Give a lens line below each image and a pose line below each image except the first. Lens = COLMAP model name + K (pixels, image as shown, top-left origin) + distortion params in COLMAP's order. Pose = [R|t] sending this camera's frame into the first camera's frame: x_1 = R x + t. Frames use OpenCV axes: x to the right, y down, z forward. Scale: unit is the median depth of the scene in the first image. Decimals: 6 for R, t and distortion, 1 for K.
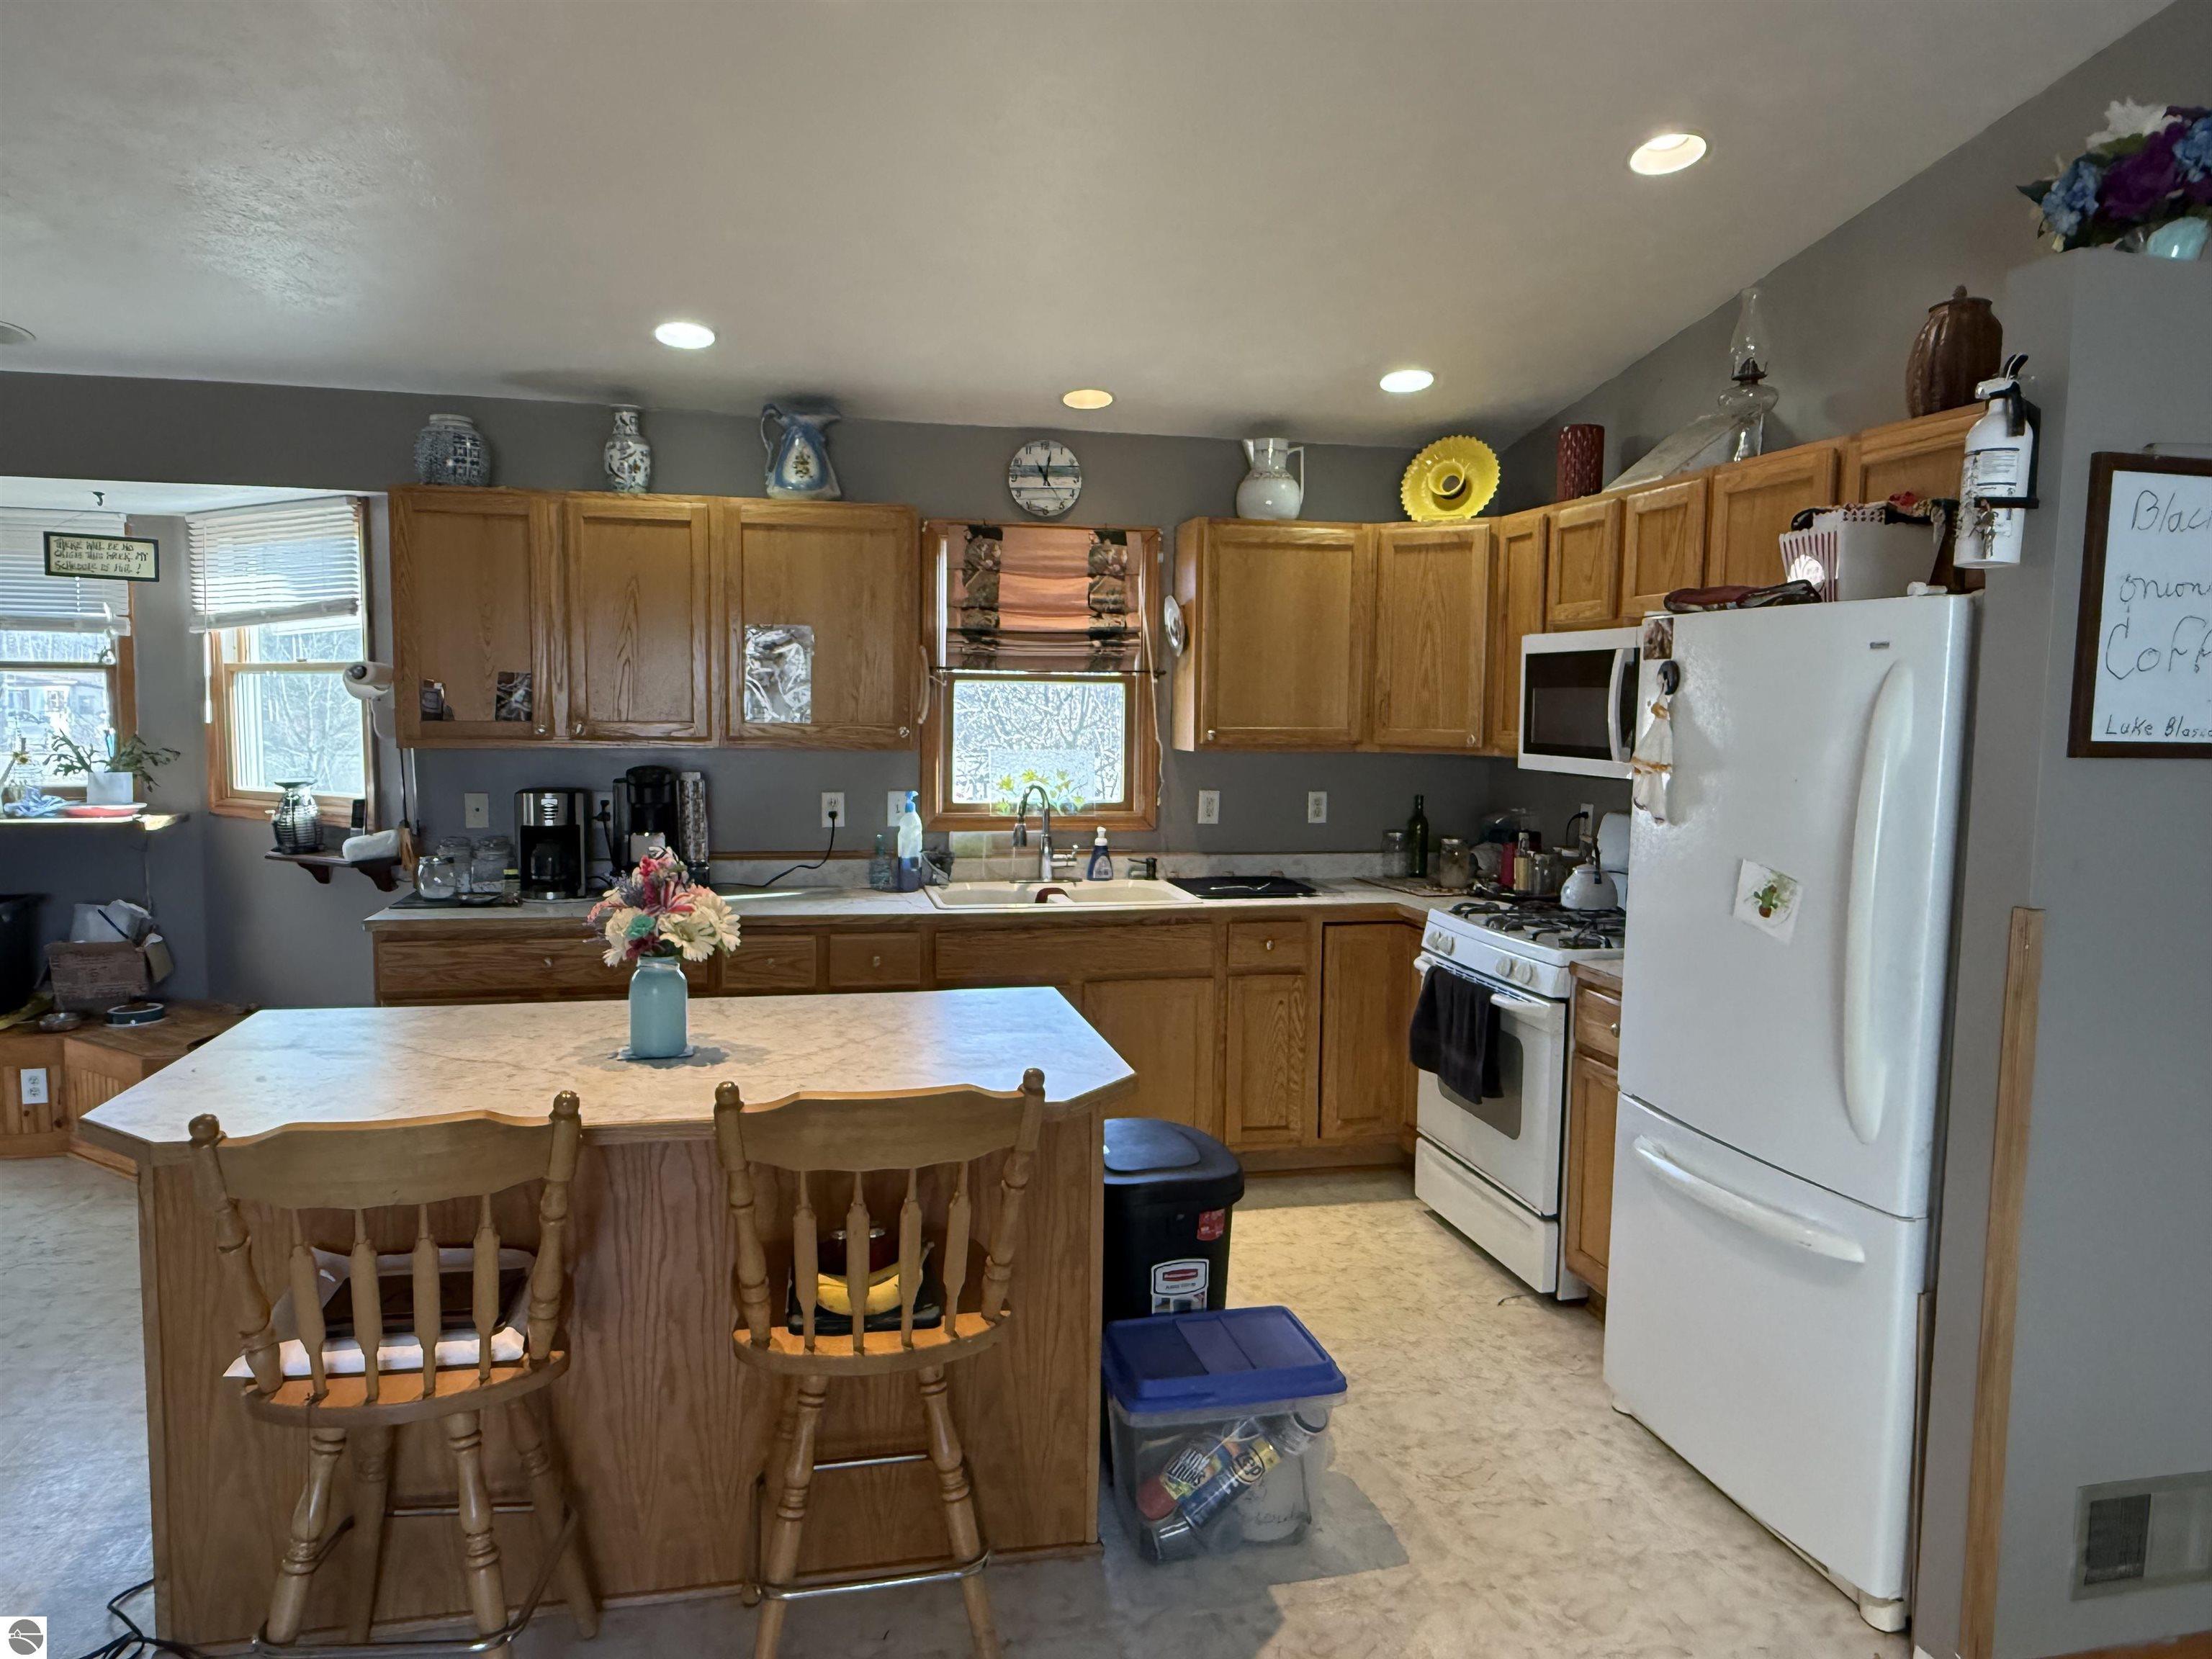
lens RADIAL K [[1452.5, 0, 1106.0], [0, 1452.5, 829.5], [0, 0, 1]] dist [-0.001719, -0.000190]
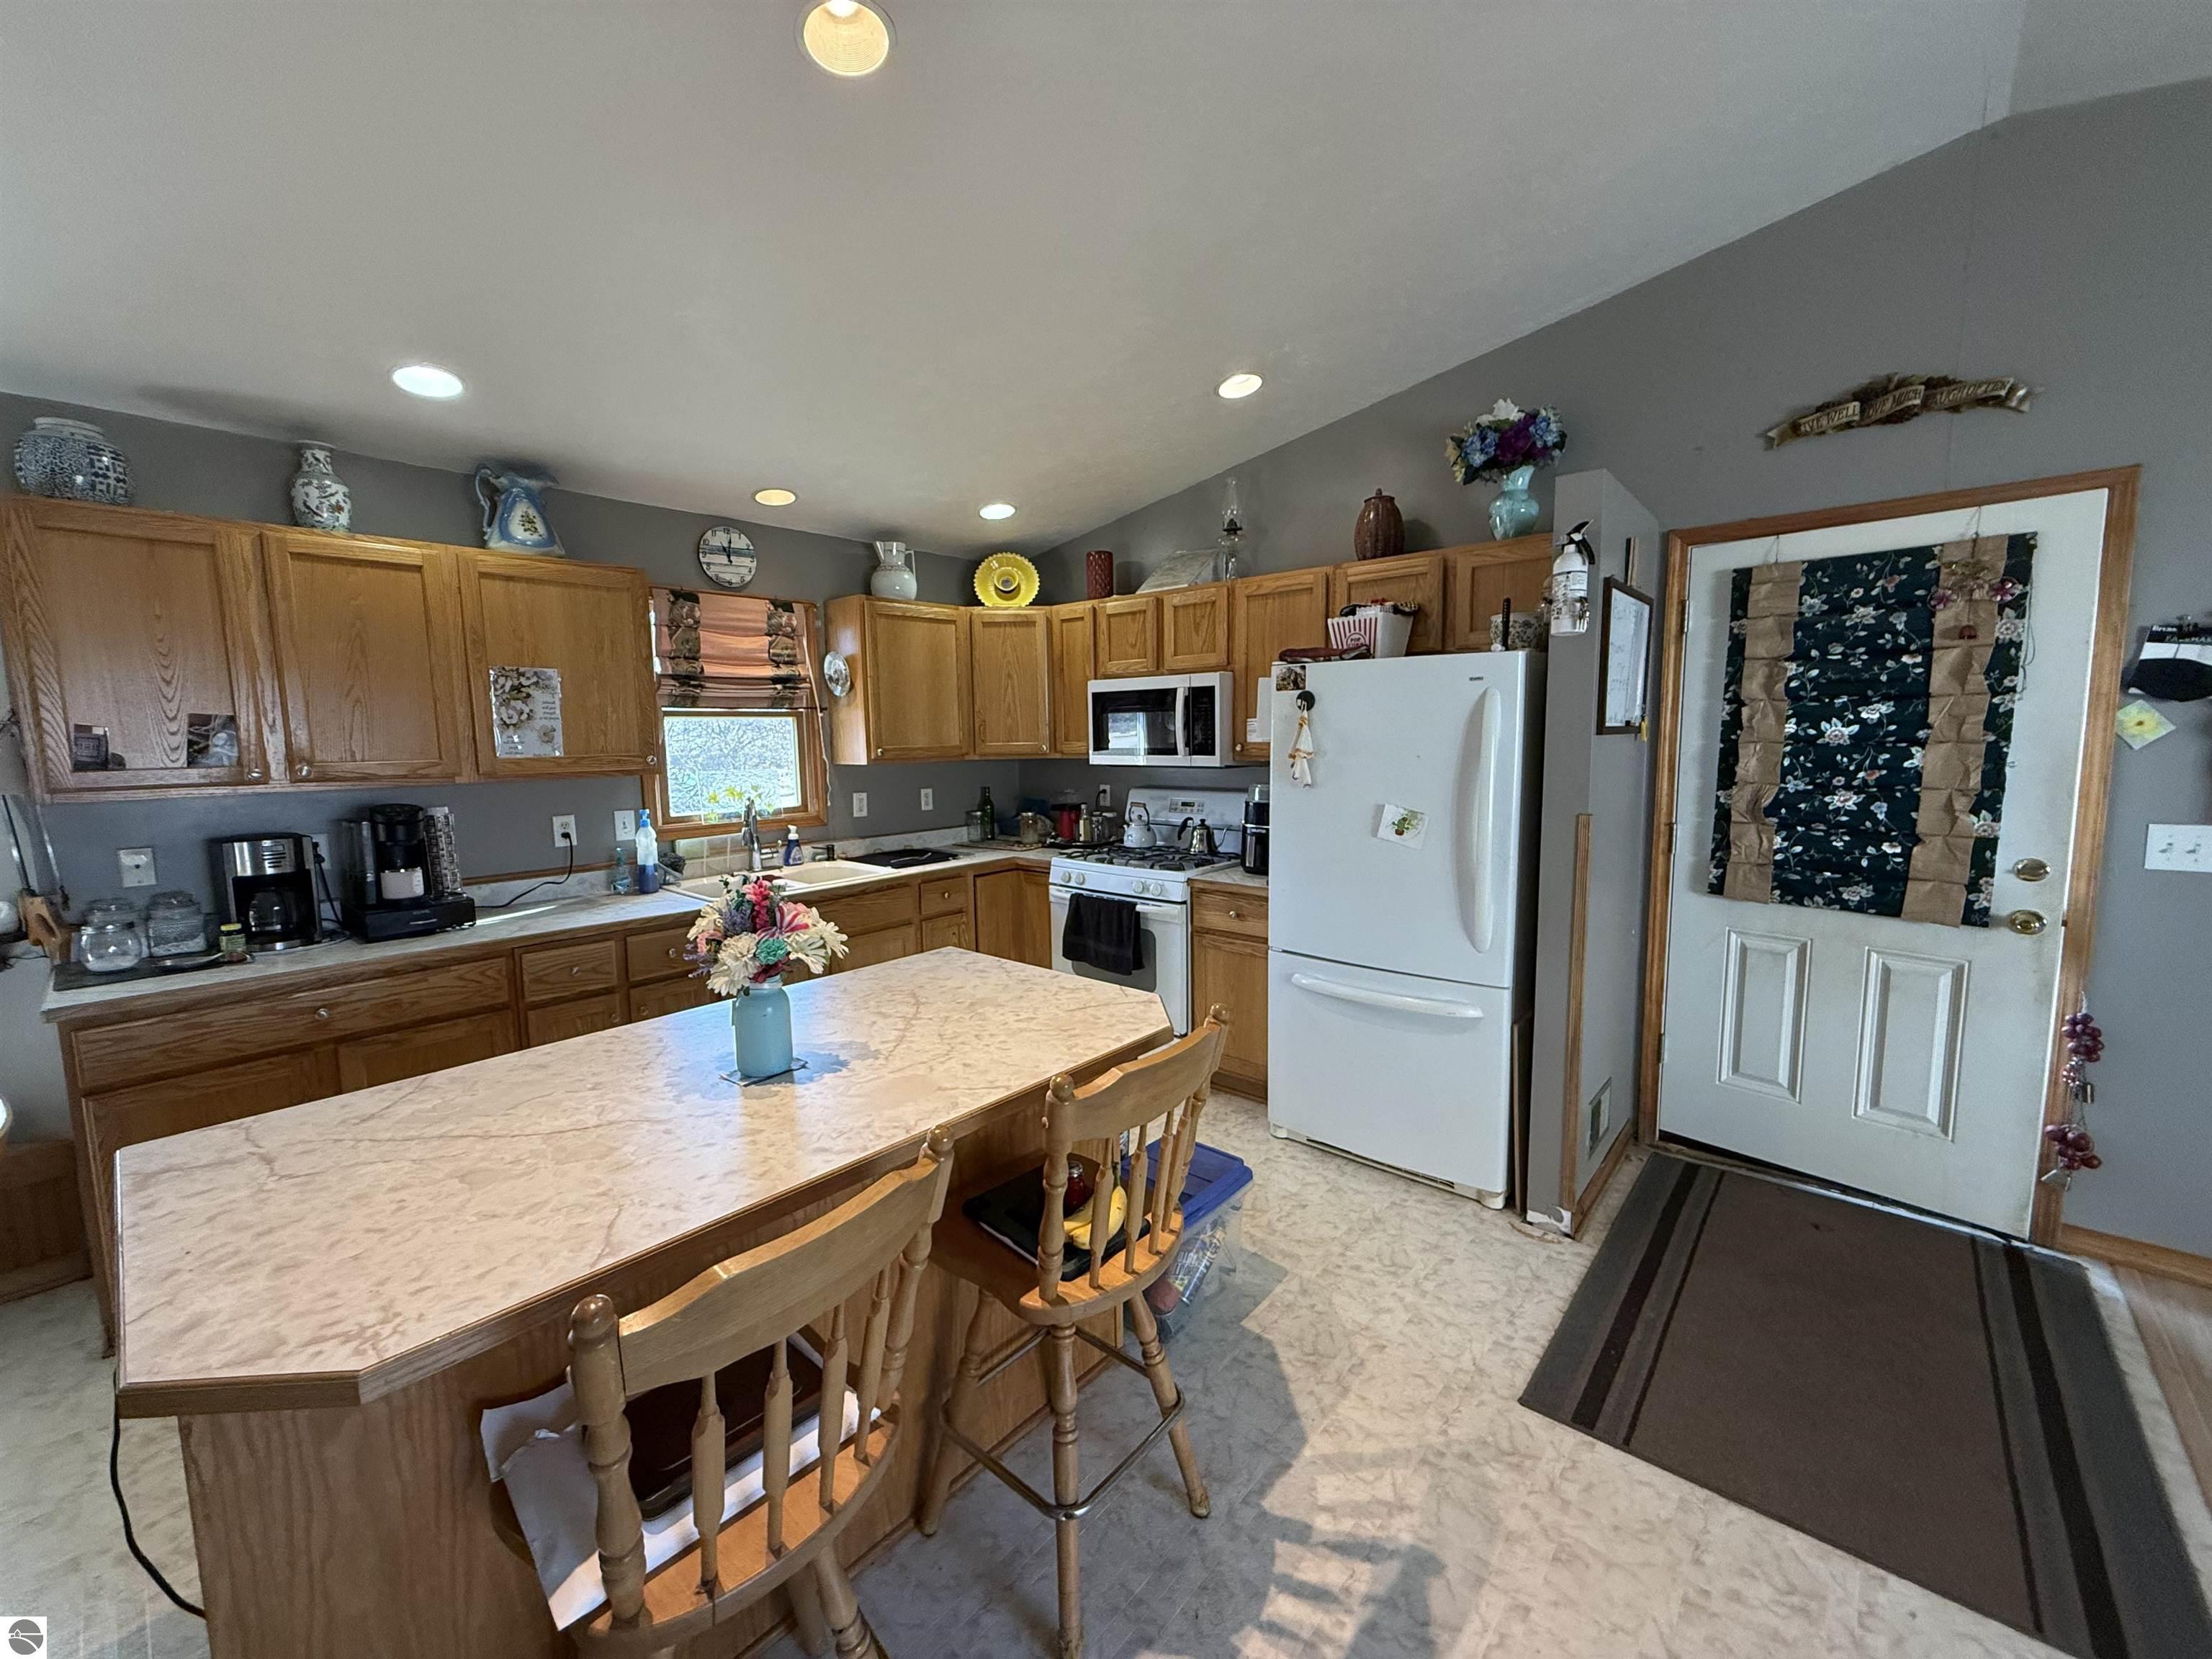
lens RADIAL K [[876.5, 0, 1104.2], [0, 876.5, 826.4], [0, 0, 1]] dist [0.000457, -0.000251]
pose [[0.810925, -0.090401, 0.578125, -0.255698], [0.079531, 0.995854, 0.044164, -0.014794], [-0.579720, 0.010165, 0.814752, 0.196157]]
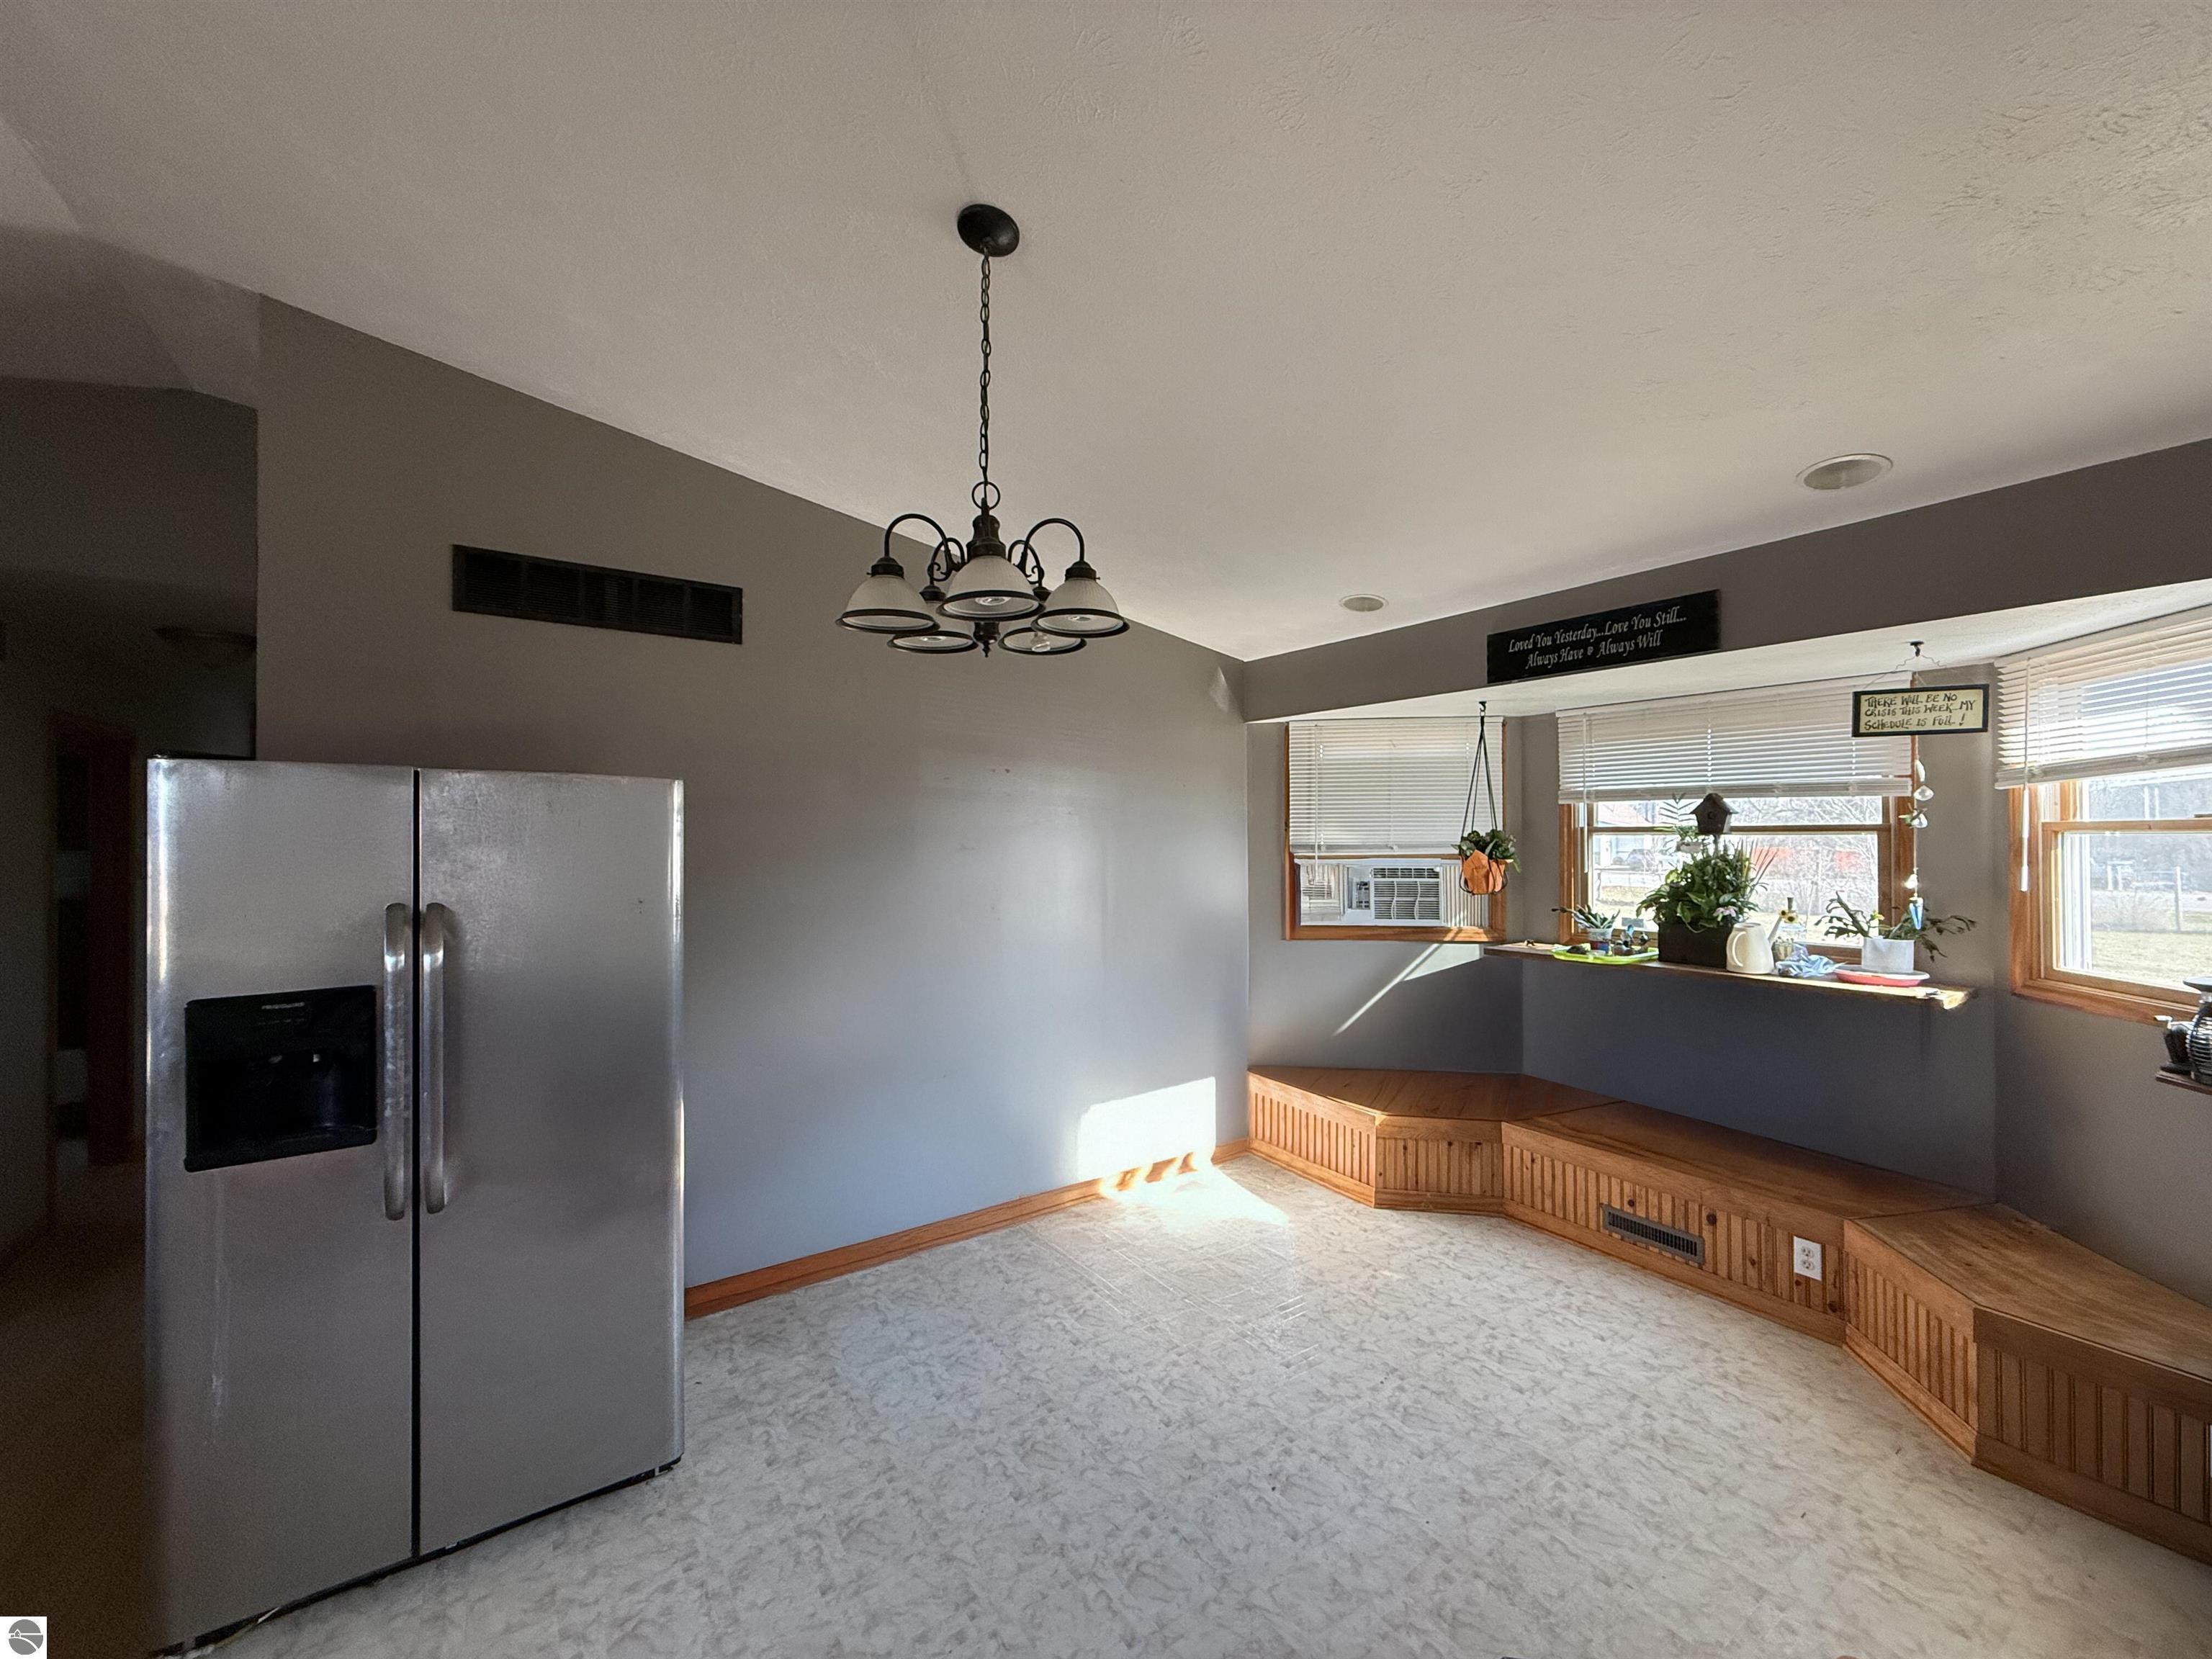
lens RADIAL K [[885.8, 0, 1106.0], [0, 885.8, 829.5], [0, 0, 1]] dist [-0.000085, -0.000021]
pose [[0.368531, -0.020554, -0.929388, -0.360700], [-0.074440, 0.995893, -0.051543, -0.046326], [0.926630, 0.088179, 0.365487, 0.325744]]
